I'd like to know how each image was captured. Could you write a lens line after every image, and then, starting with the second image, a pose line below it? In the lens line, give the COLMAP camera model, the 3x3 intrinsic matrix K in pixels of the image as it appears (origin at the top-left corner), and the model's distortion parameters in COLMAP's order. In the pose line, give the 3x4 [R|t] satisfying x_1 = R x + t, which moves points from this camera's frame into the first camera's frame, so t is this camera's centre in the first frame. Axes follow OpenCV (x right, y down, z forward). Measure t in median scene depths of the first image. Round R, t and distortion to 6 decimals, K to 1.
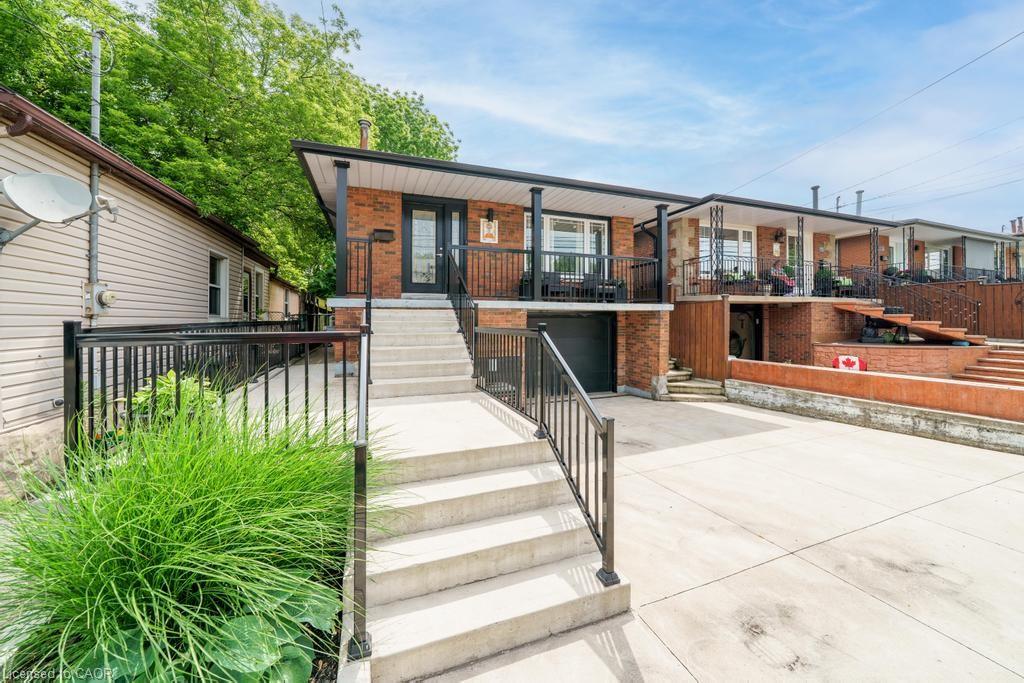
lens RADIAL K [[369.1, 0, 511.4], [0, 369.1, 319.9], [0, 0, 1]] dist [0.000326, 0.000056]
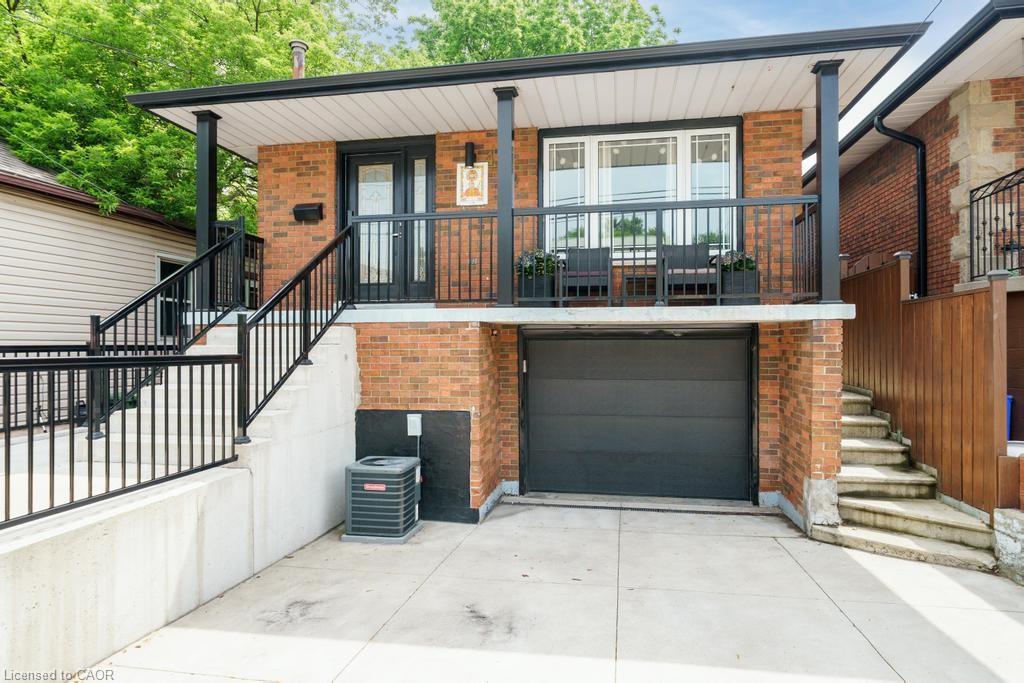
lens RADIAL K [[606.5, 0, 512.0], [0, 606.5, 341.5], [0, 0, 1]] dist [0.001739, 0.000437]
pose [[0.860997, -0.002709, -0.508603, 0.460324], [-0.000011, 0.999986, -0.005345, 0.002191], [0.508610, 0.004608, 0.860985, 0.246412]]
